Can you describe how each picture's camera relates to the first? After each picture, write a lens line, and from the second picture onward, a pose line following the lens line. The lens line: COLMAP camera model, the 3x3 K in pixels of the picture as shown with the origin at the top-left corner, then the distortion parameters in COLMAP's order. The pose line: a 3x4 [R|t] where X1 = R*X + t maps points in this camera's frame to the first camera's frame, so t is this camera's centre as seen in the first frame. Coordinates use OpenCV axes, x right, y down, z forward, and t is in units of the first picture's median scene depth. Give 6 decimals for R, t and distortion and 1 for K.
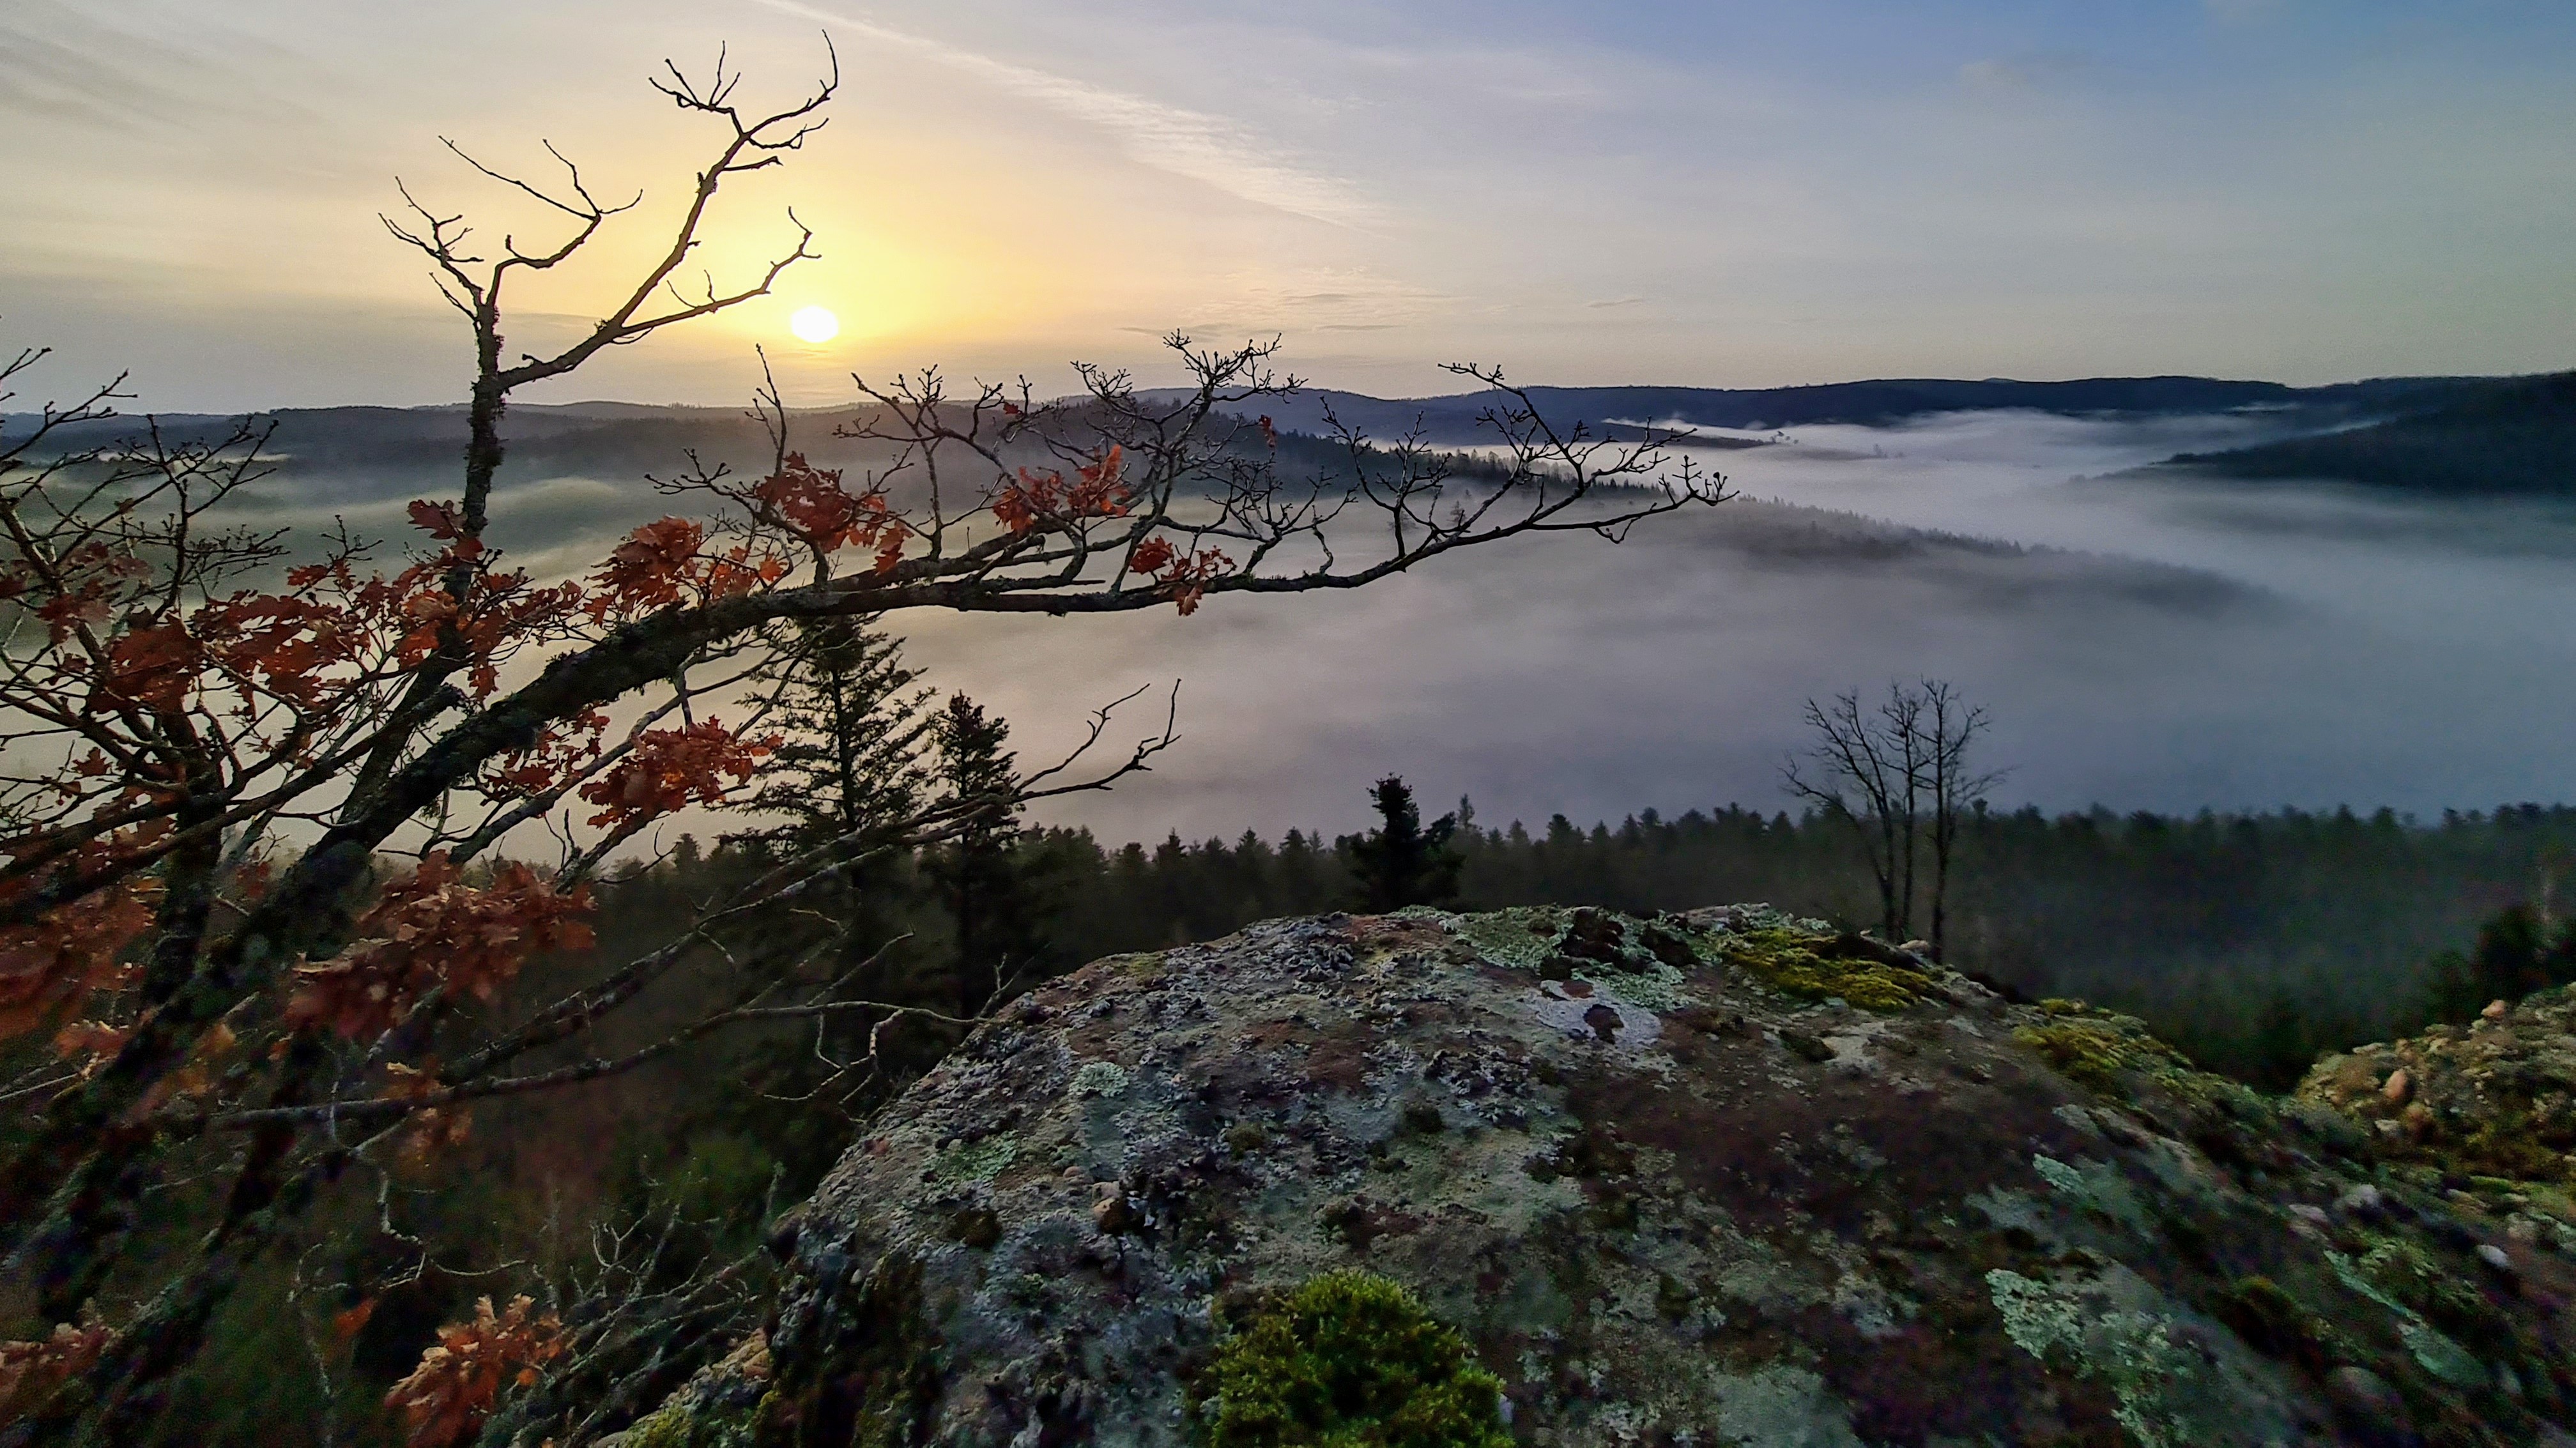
lens RADIAL K [[1048.3, 0, 1257.4], [0, 1048.3, 485.8], [0, 0, 1]] dist [-0.006949, 0.003667]
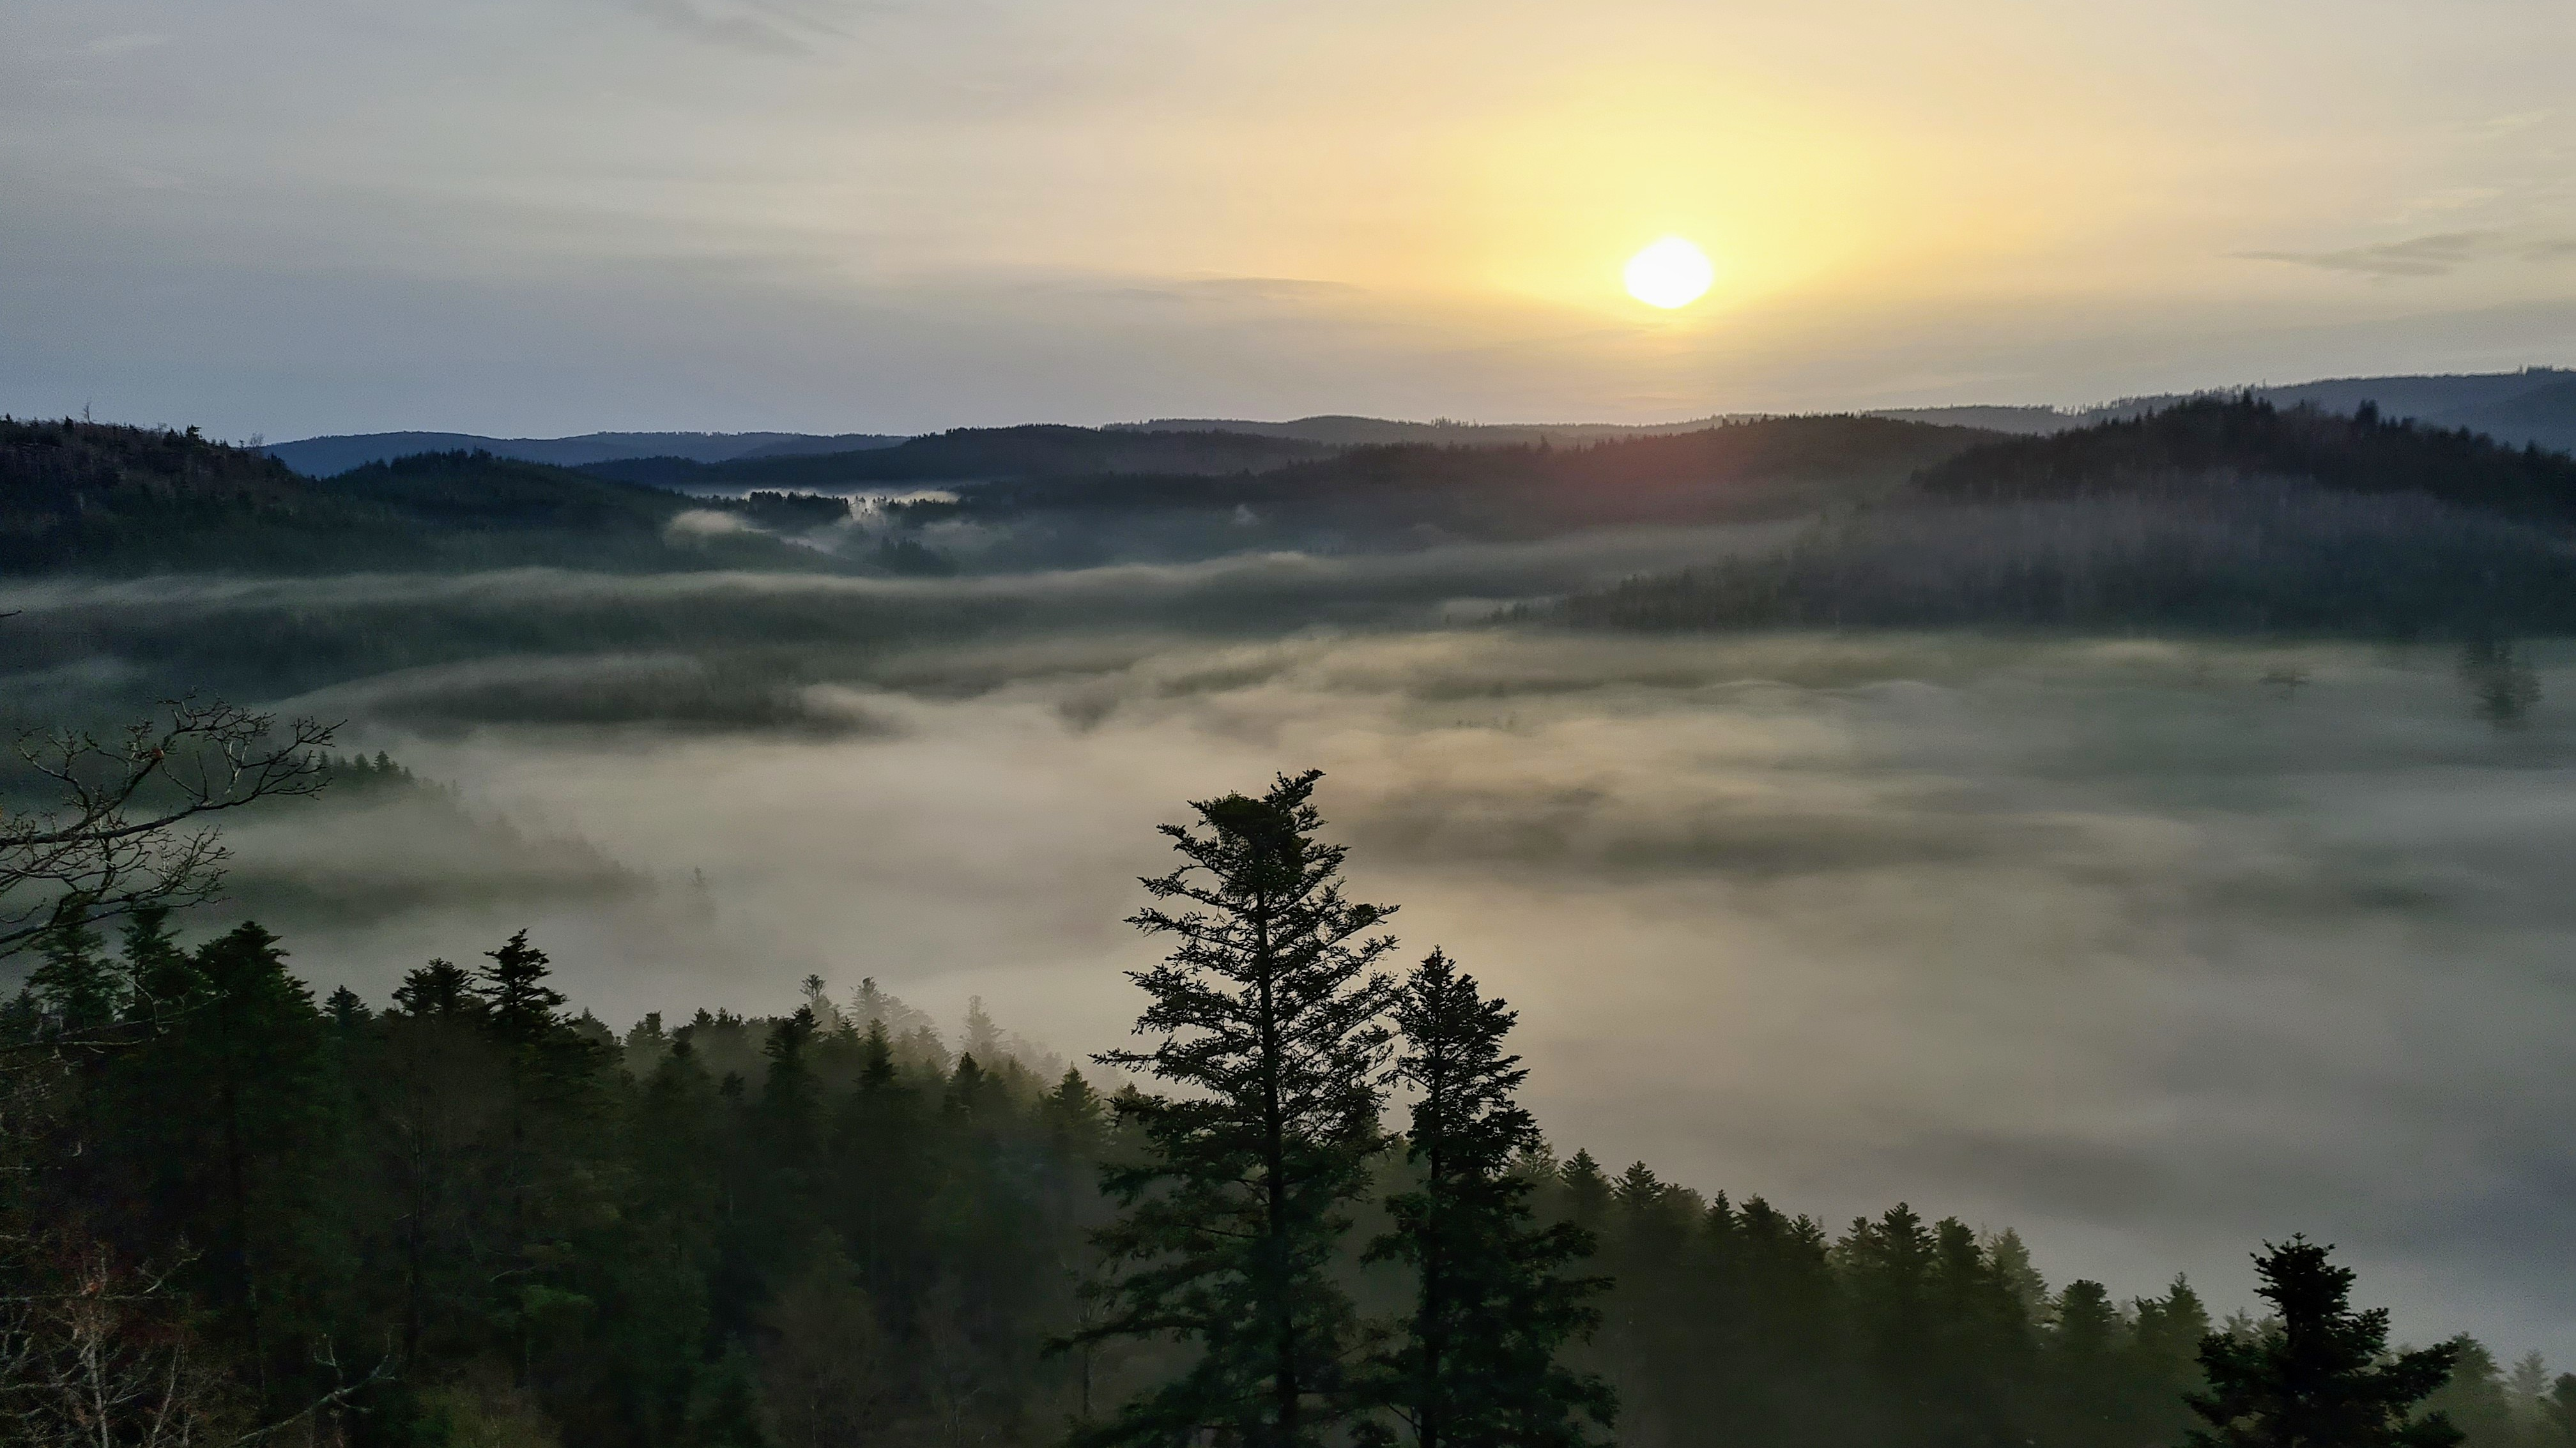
lens RADIAL K [[1926.3, 0, 1319.6], [0, 1926.3, 746.6], [0, 0, 1]] dist [0.055006, -0.028939]
pose [[0.841475, 0.086862, -0.533268, 0.215373], [-0.037952, 0.994057, 0.102031, -0.034939], [0.538961, -0.065618, 0.839771, -0.018754]]
